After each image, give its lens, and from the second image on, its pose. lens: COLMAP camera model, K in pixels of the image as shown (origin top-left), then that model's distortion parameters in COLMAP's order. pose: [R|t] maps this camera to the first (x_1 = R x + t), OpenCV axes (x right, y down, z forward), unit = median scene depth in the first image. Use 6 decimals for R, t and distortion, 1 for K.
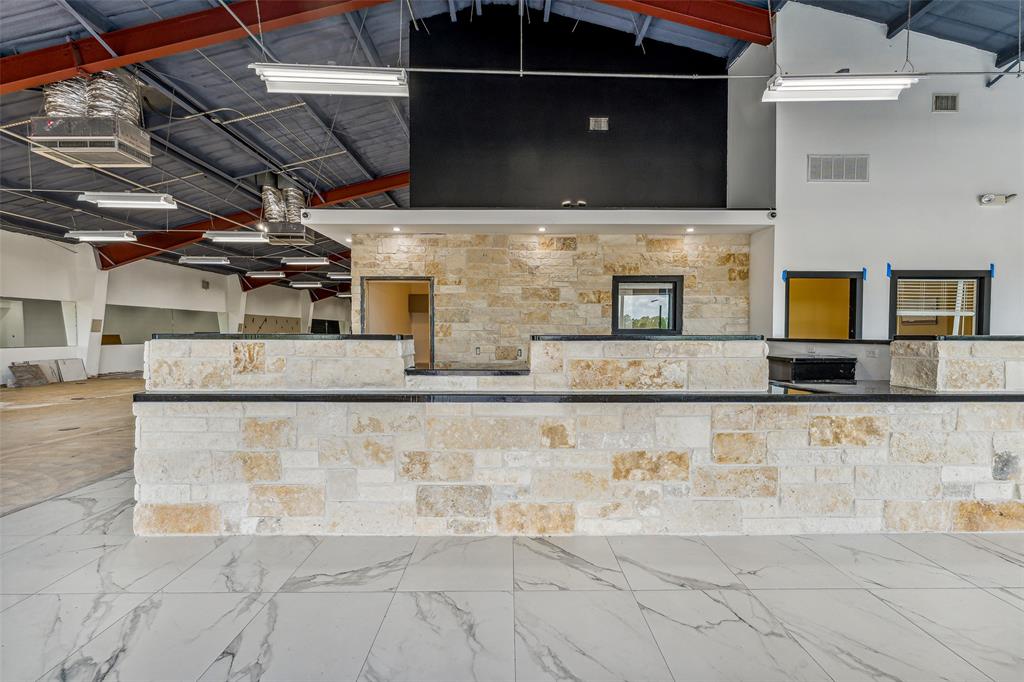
lens RADIAL K [[409.4, 0, 512.0], [0, 409.4, 341.0], [0, 0, 1]] dist [0.003031, 0.000291]
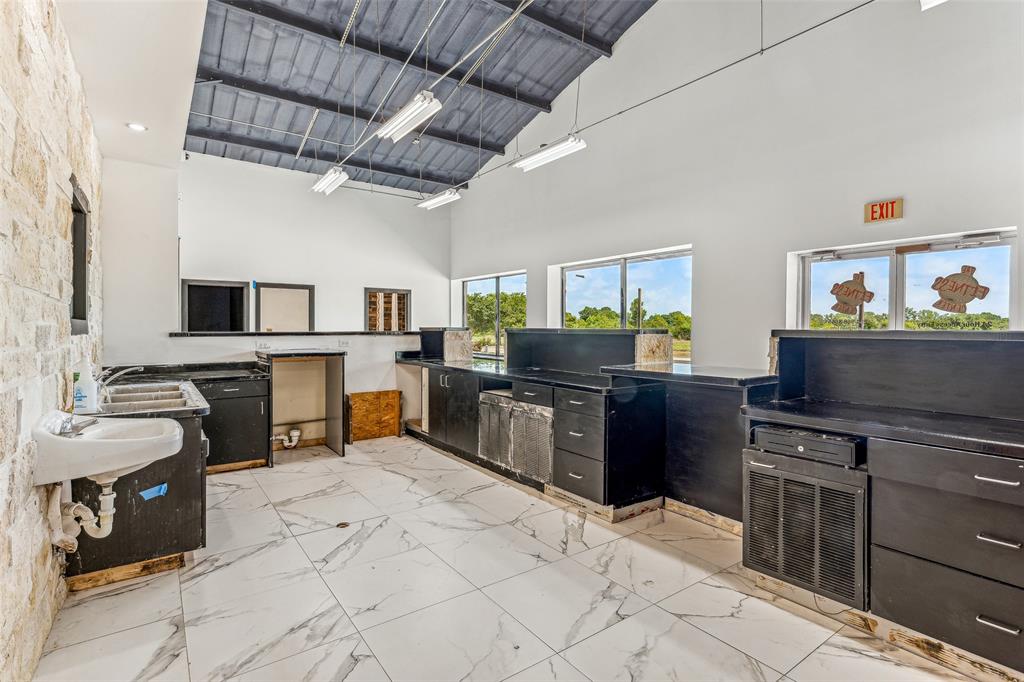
lens RADIAL K [[503.0, 0, 510.4], [0, 503.0, 327.3], [0, 0, 1]] dist [-0.000537, -0.000097]
pose [[-0.576428, -0.004022, 0.817138, -0.446954], [0.010258, 0.999873, 0.012158, -0.011186], [-0.817083, 0.015391, -0.576314, 0.552749]]
